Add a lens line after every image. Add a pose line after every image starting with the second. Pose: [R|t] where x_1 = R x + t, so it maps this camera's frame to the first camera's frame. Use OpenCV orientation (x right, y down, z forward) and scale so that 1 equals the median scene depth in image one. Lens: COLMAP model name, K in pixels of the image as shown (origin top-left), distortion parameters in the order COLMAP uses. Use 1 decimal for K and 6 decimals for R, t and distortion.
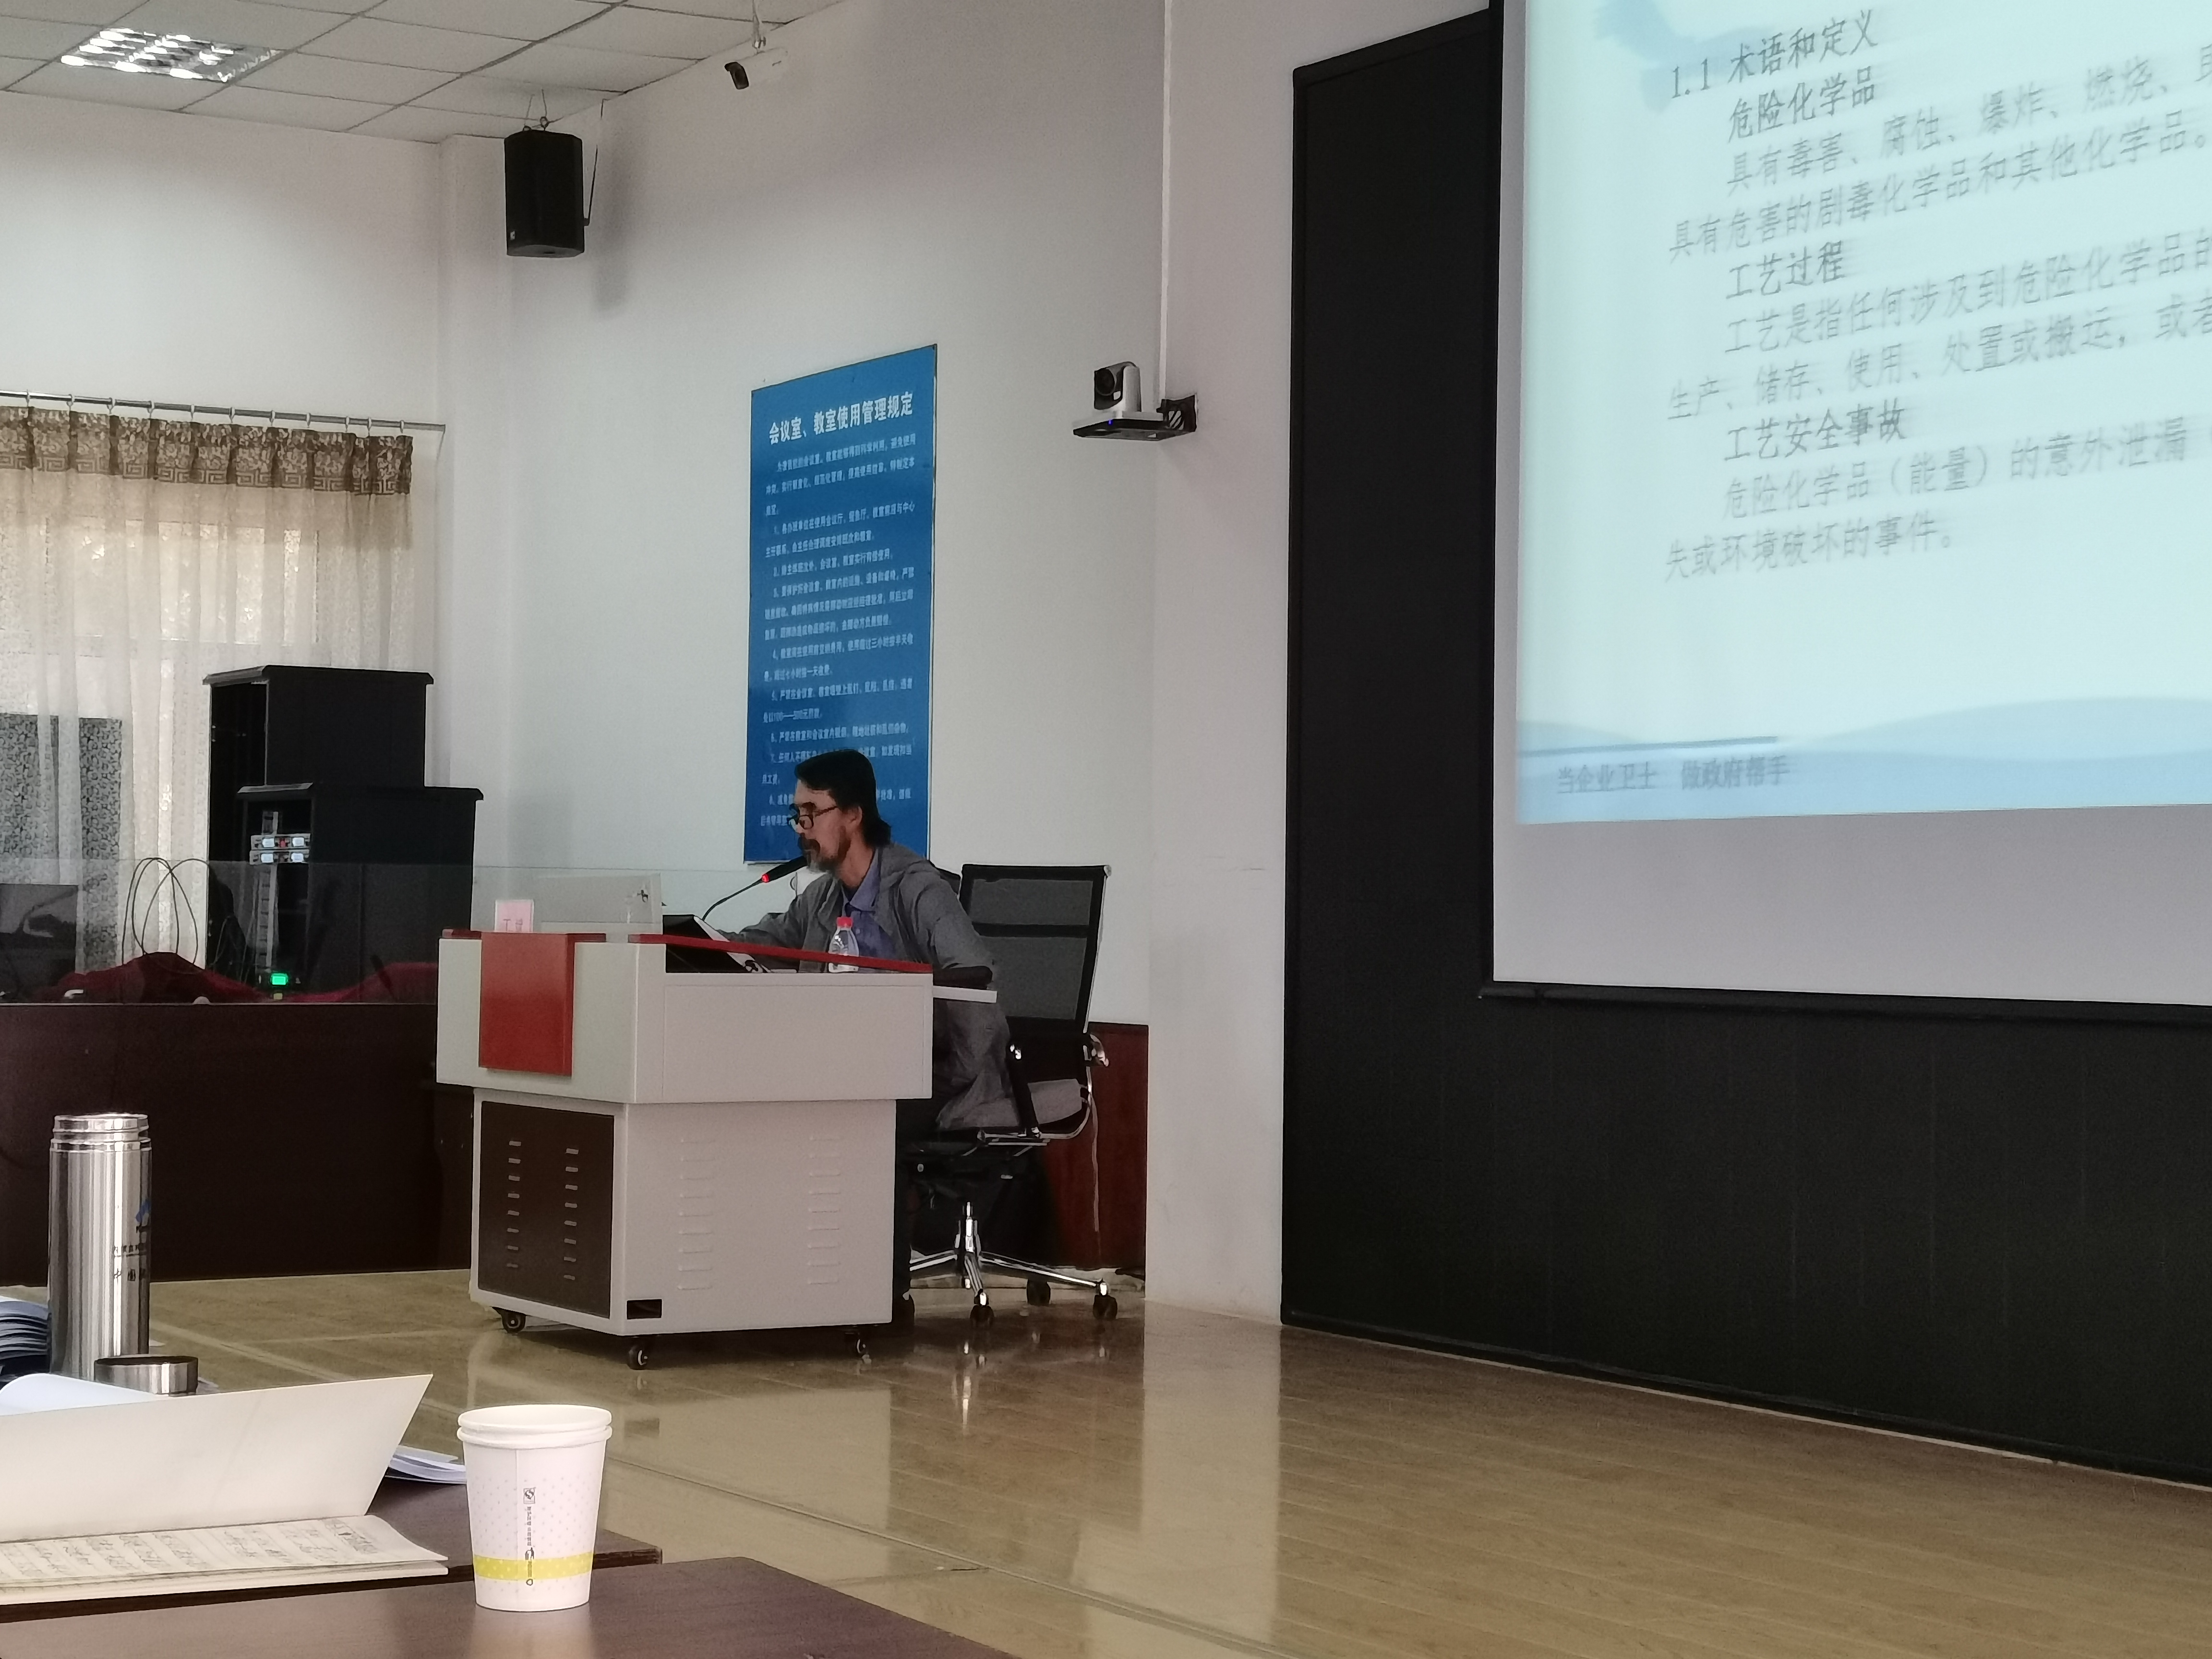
lens RADIAL K [[3822.0, 0, 1102.2], [0, 3822.0, 835.4], [0, 0, 1]] dist [0.116716, 0.000000]
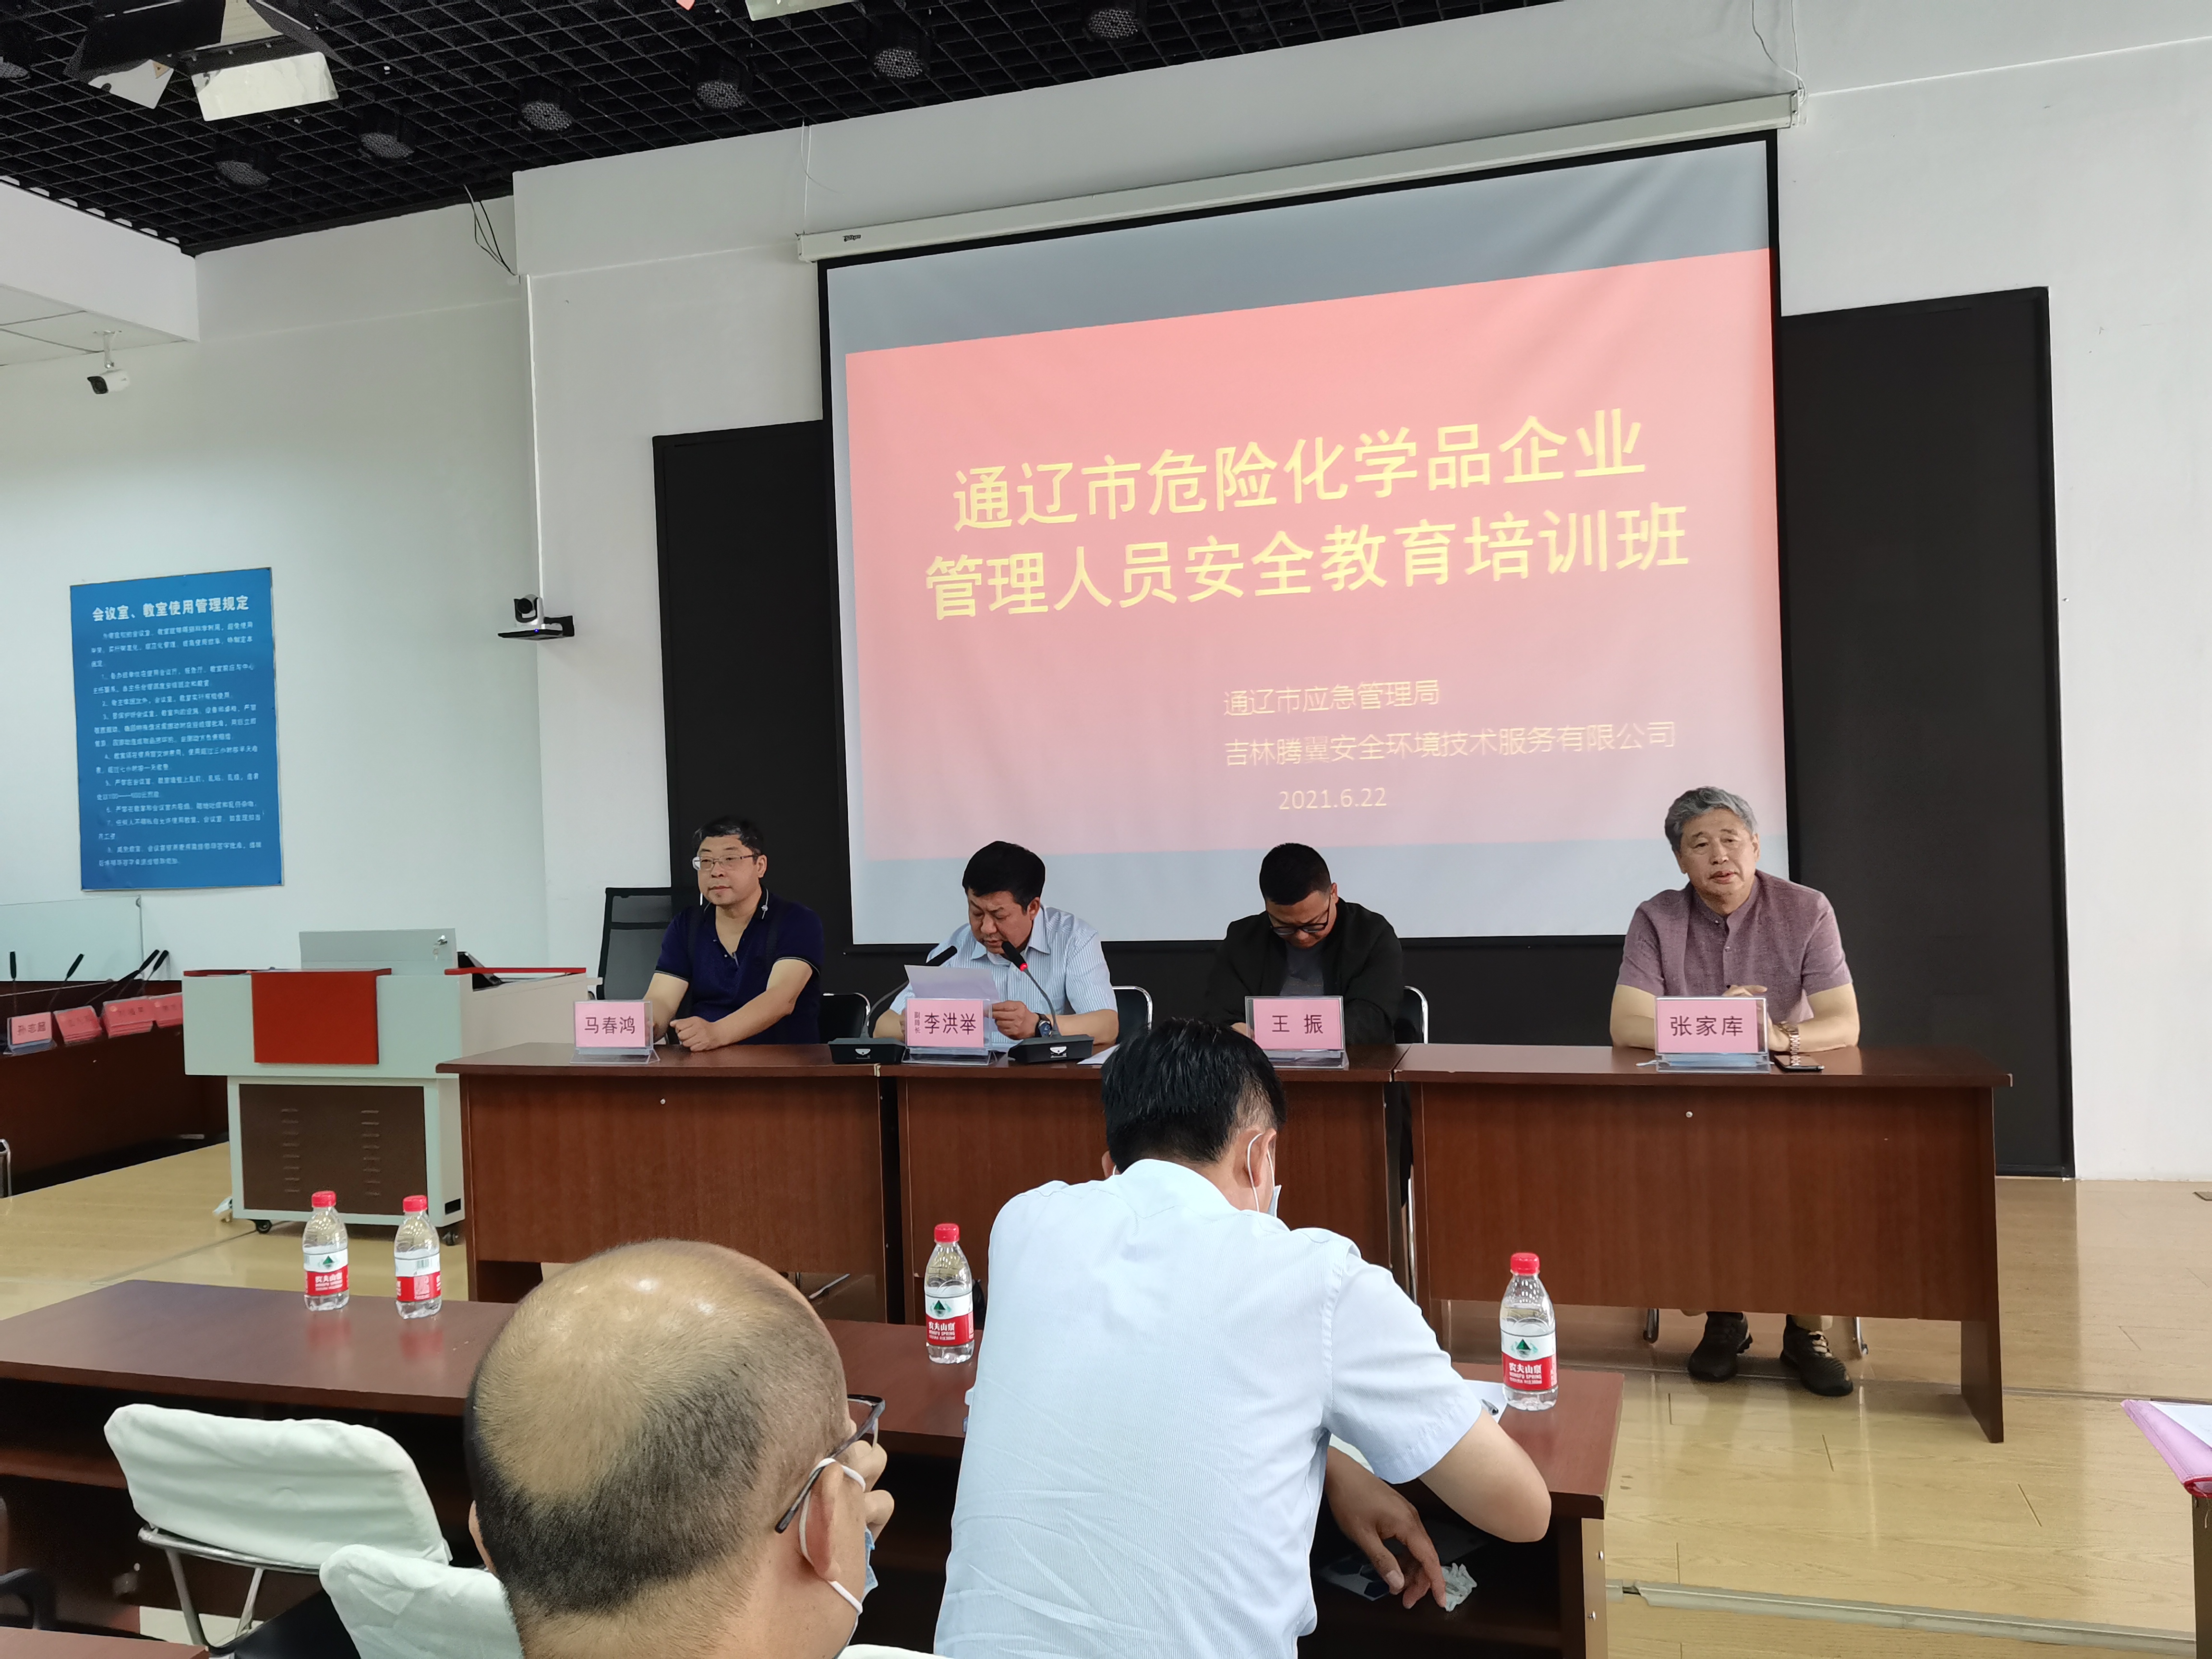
lens RADIAL K [[1762.7, 0, 1116.8], [0, 1762.7, 828.1], [0, 0, 1]] dist [0.014707, -0.038830]
pose [[0.743026, -0.046908, 0.667617, -0.270348], [0.029685, 0.998869, 0.037145, -0.033925], [-0.668604, -0.007781, 0.743578, 0.197786]]
